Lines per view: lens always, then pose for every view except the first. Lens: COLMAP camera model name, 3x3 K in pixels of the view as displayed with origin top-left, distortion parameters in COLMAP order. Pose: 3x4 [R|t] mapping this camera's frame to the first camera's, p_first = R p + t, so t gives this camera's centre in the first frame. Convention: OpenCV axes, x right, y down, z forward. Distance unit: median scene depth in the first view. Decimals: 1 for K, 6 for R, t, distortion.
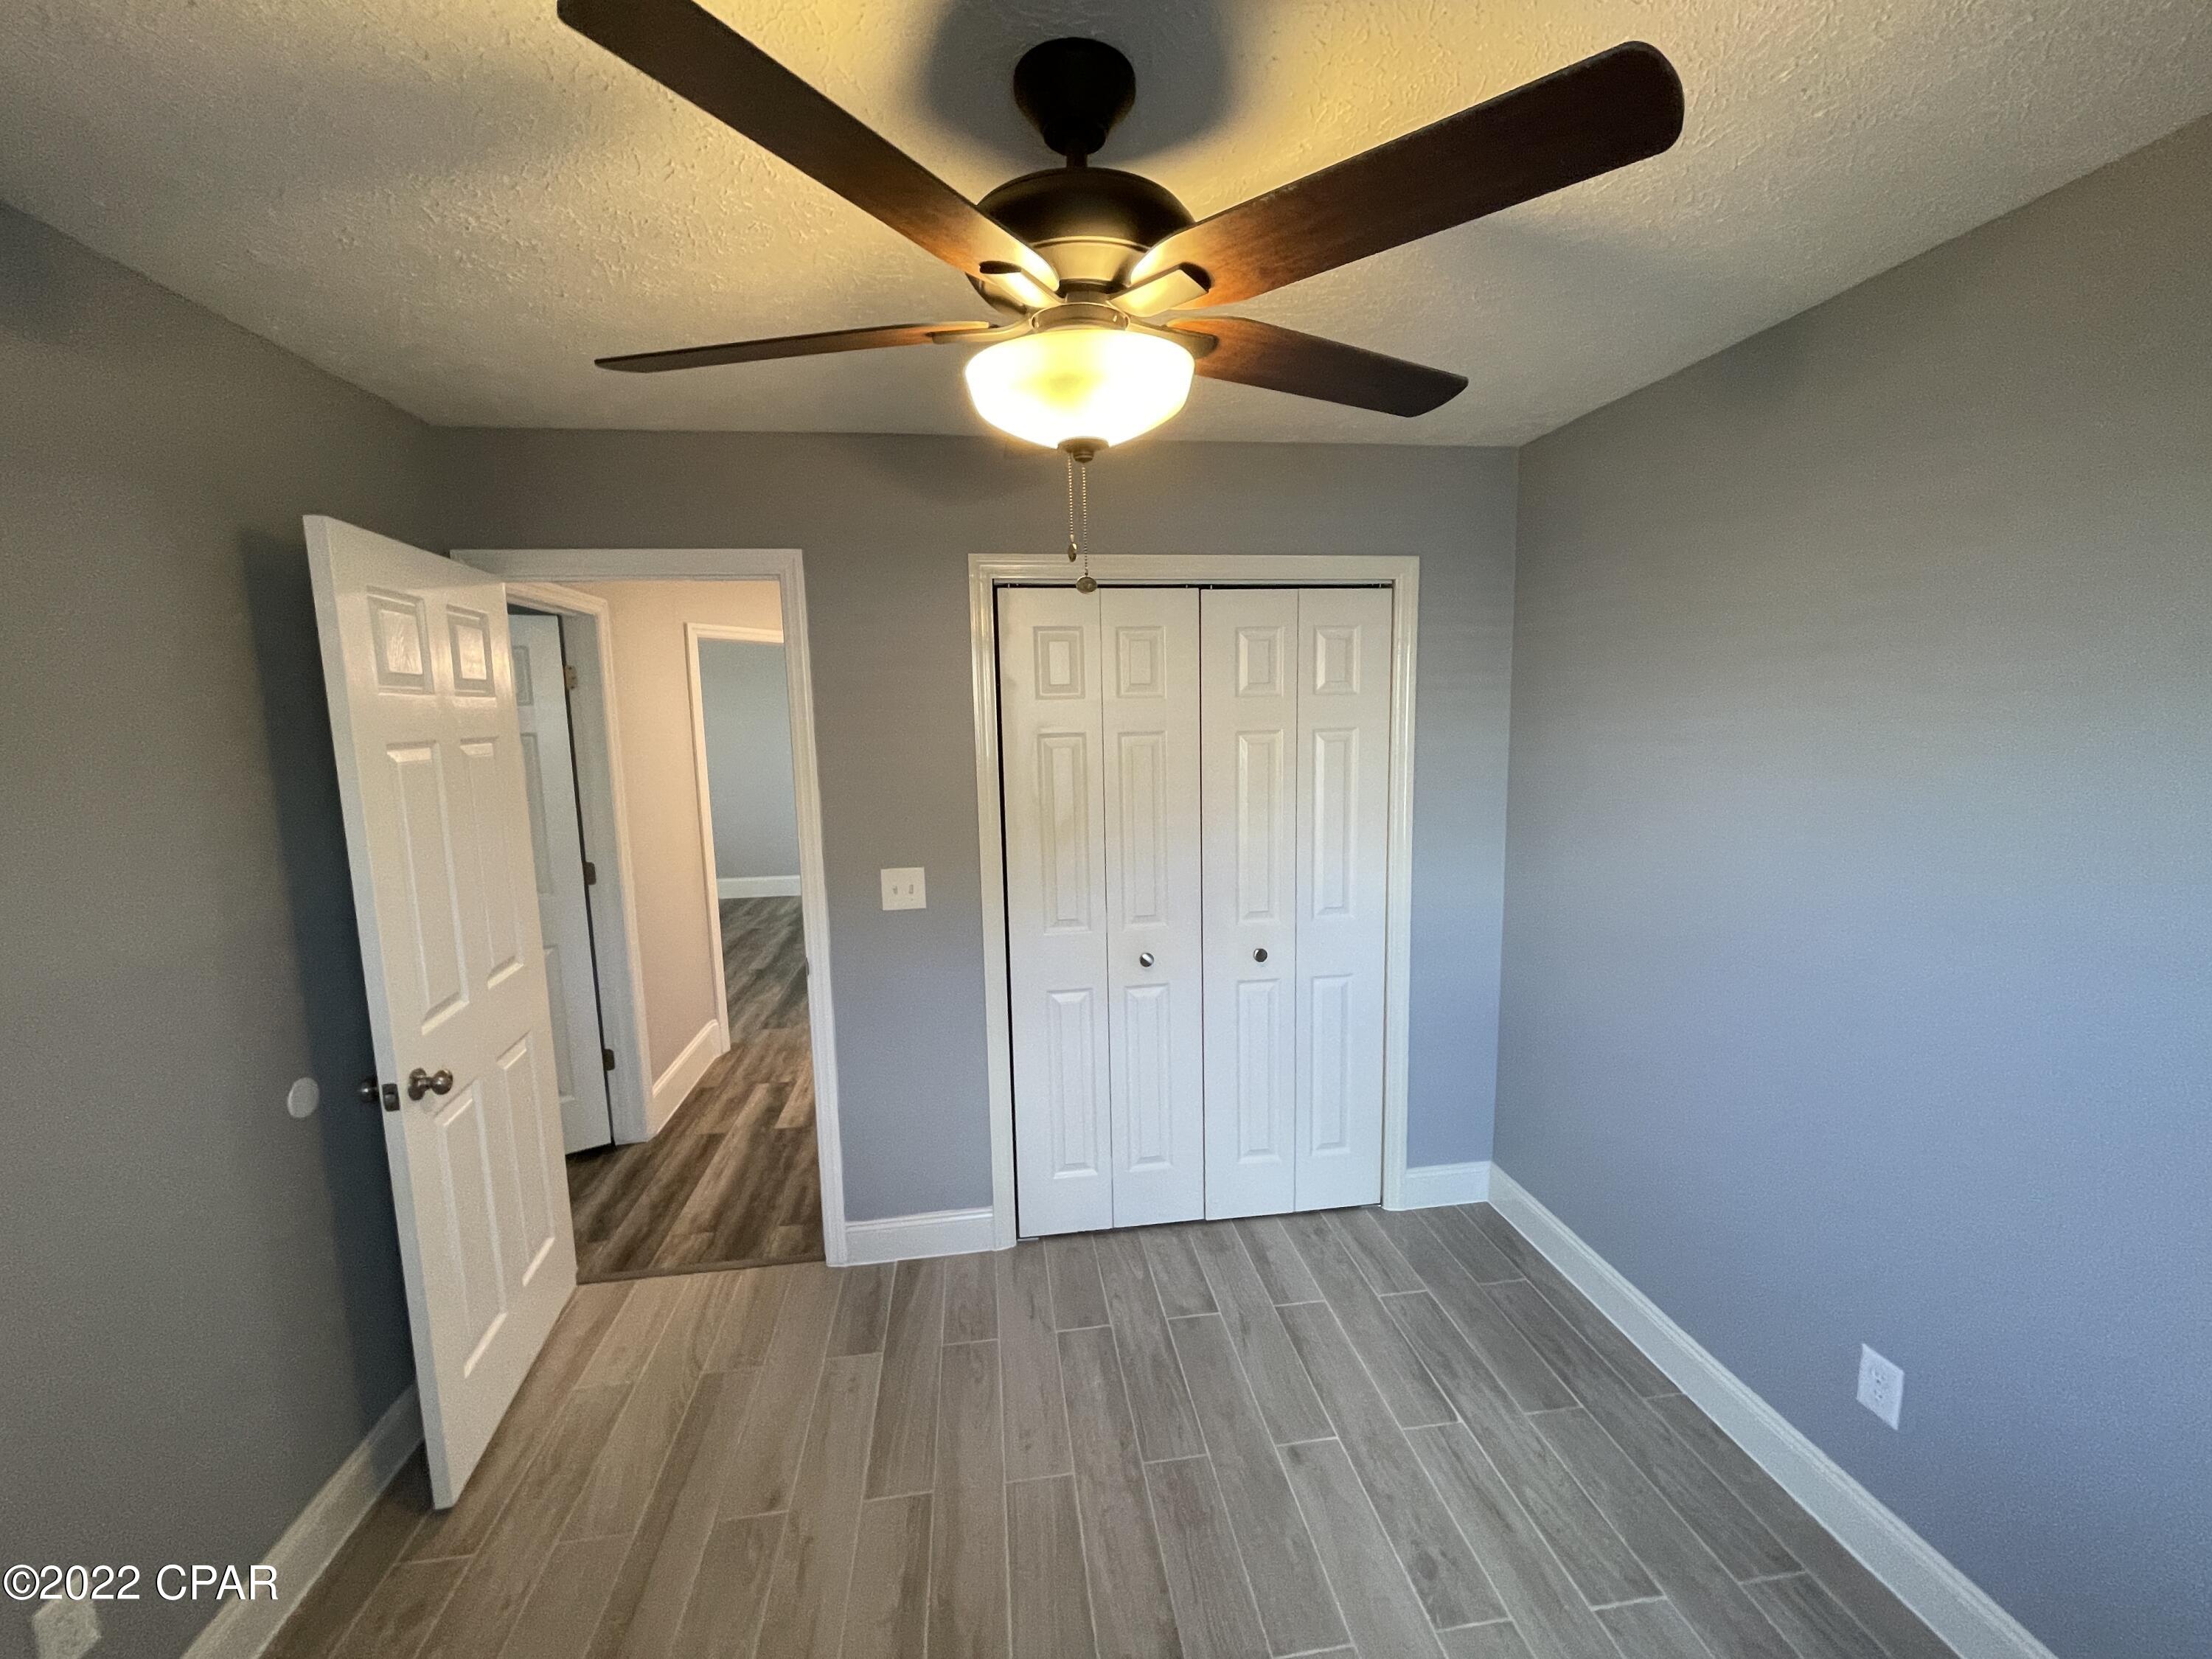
lens RADIAL K [[897.1, 0, 1101.7], [0, 897.1, 825.8], [0, 0, 1]] dist [-0.000345, -0.000443]
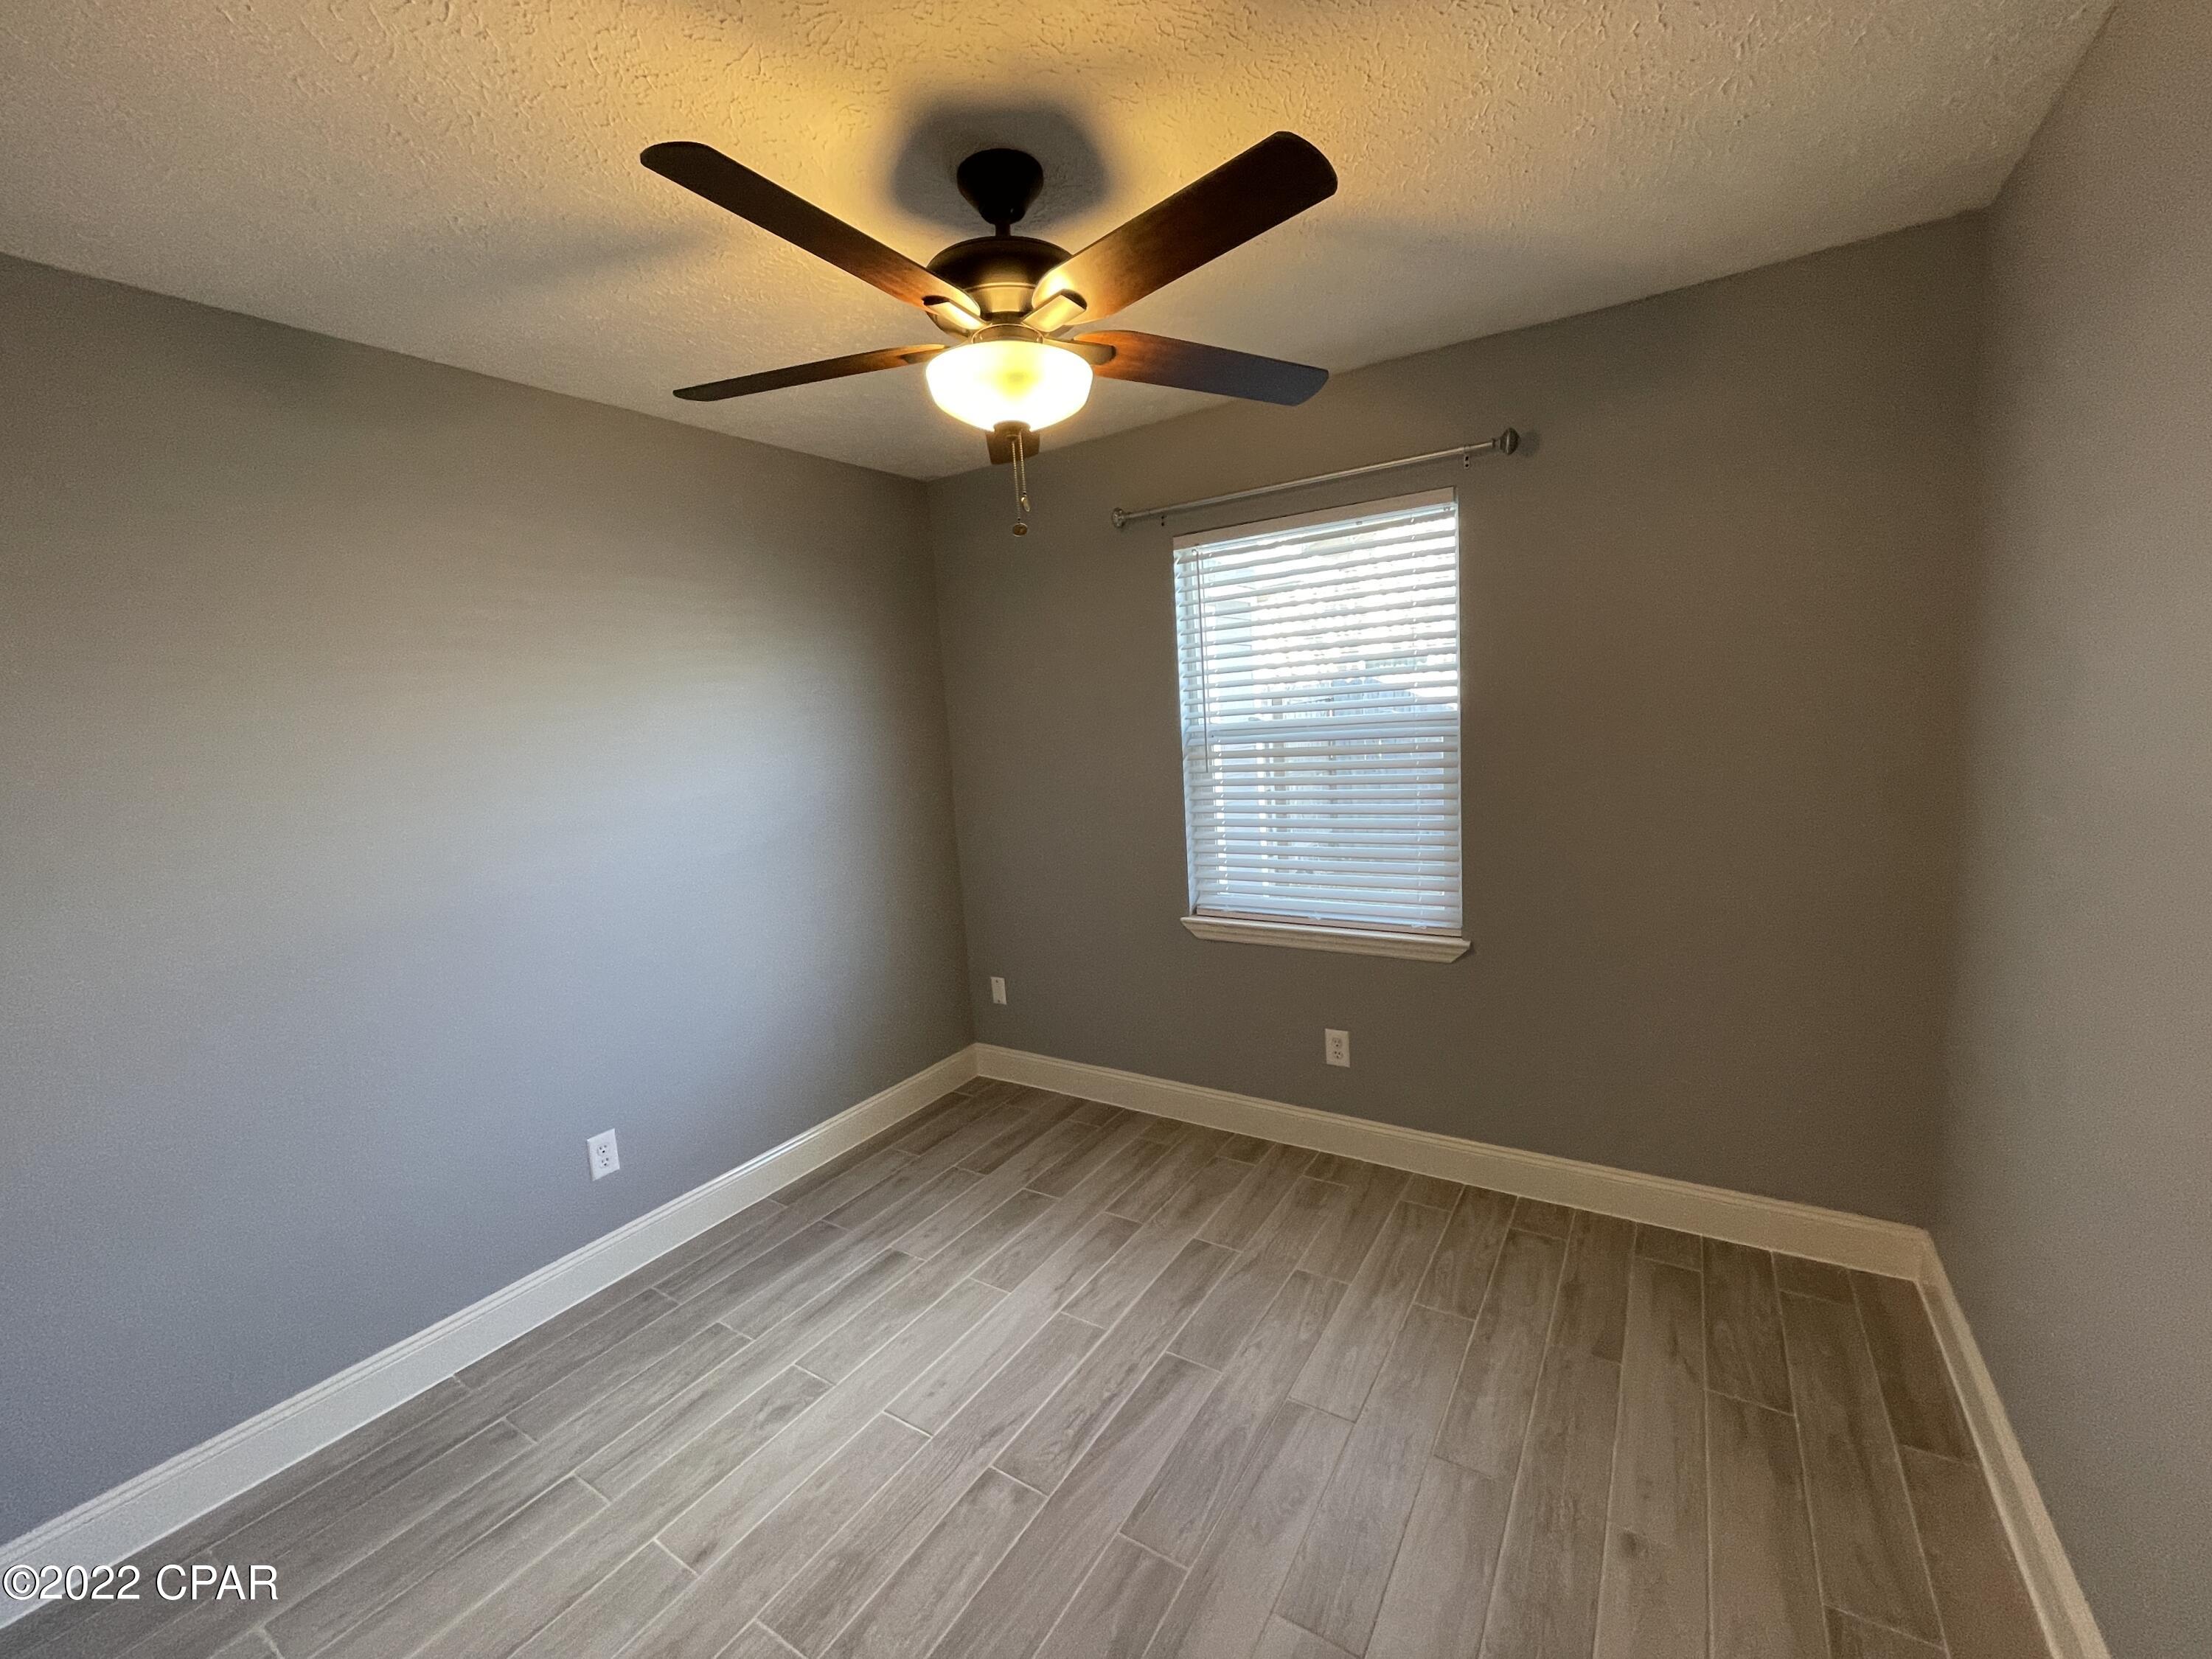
lens RADIAL K [[891.6, 0, 1099.2], [0, 891.6, 834.4], [0, 0, 1]] dist [-0.001323, -0.000241]
pose [[-0.755925, -0.022252, 0.654280, -0.659019], [0.159841, 0.962901, 0.217421, -0.065500], [-0.634846, 0.268934, -0.724324, 1.337422]]
